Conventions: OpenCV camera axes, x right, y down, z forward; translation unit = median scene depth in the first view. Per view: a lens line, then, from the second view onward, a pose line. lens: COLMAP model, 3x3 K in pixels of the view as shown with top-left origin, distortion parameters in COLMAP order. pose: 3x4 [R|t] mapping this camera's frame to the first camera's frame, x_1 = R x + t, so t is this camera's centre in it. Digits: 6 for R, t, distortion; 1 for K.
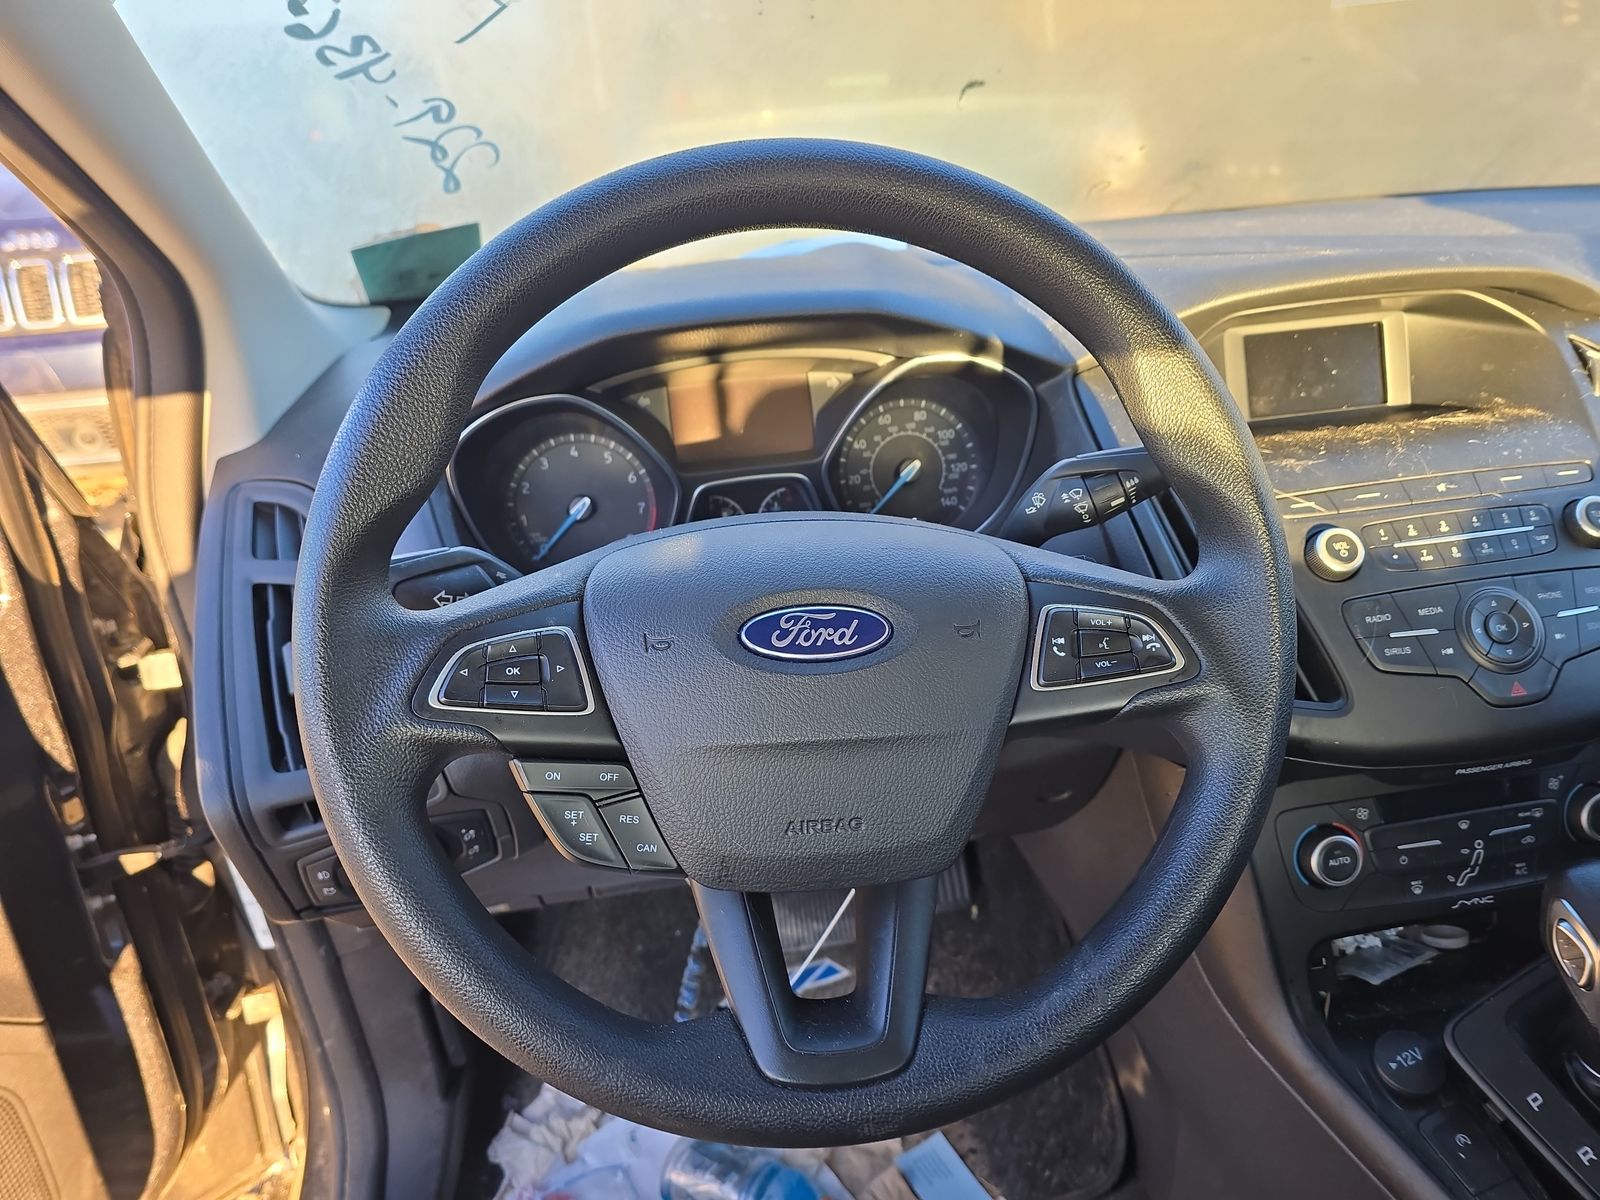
lens RADIAL K [[1090.9, 0, 800.0], [0, 1090.9, 600.0], [0, 0, 1]] dist [0.011094, -0.003021]
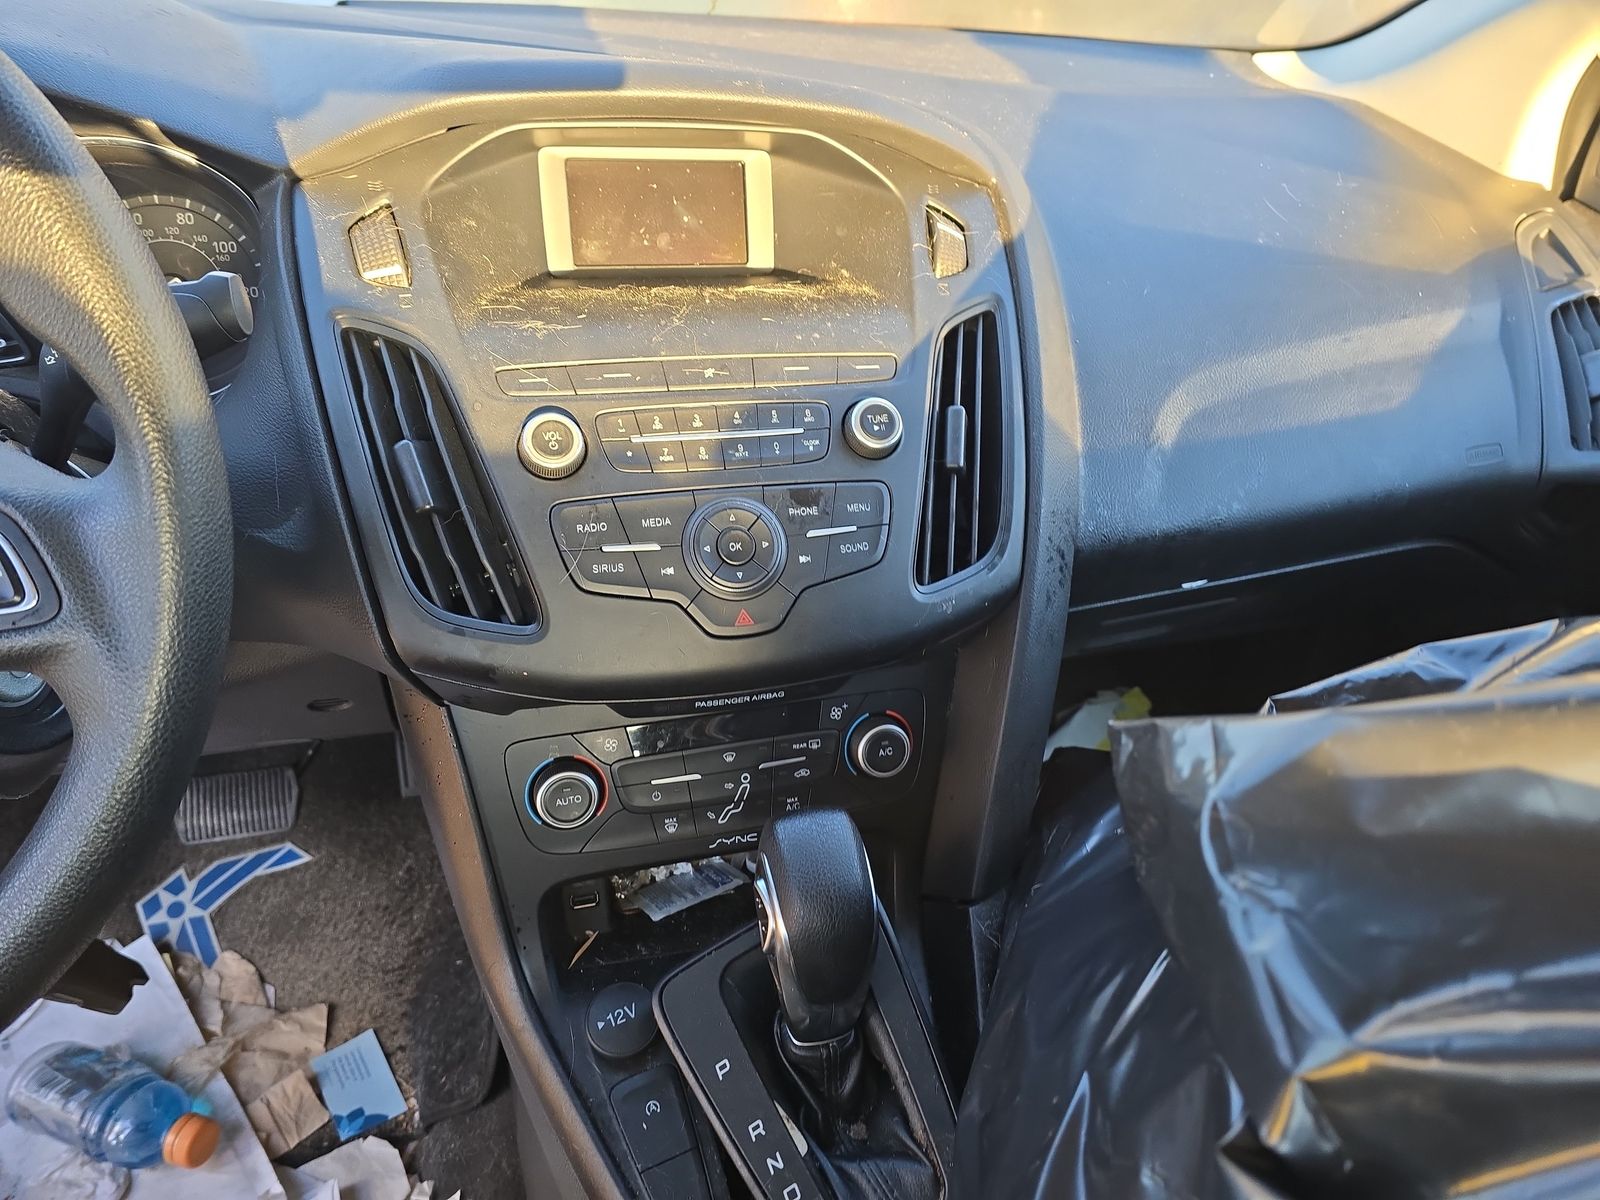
lens RADIAL K [[1082.7, 0, 800.0], [0, 1082.7, 600.0], [0, 0, 1]] dist [0.070305, -0.088228]
pose [[0.980107, 0.039619, 0.194476, 0.478752], [-0.068939, 0.986821, 0.146396, -0.055456], [-0.186113, -0.156890, 0.969921, 0.146181]]
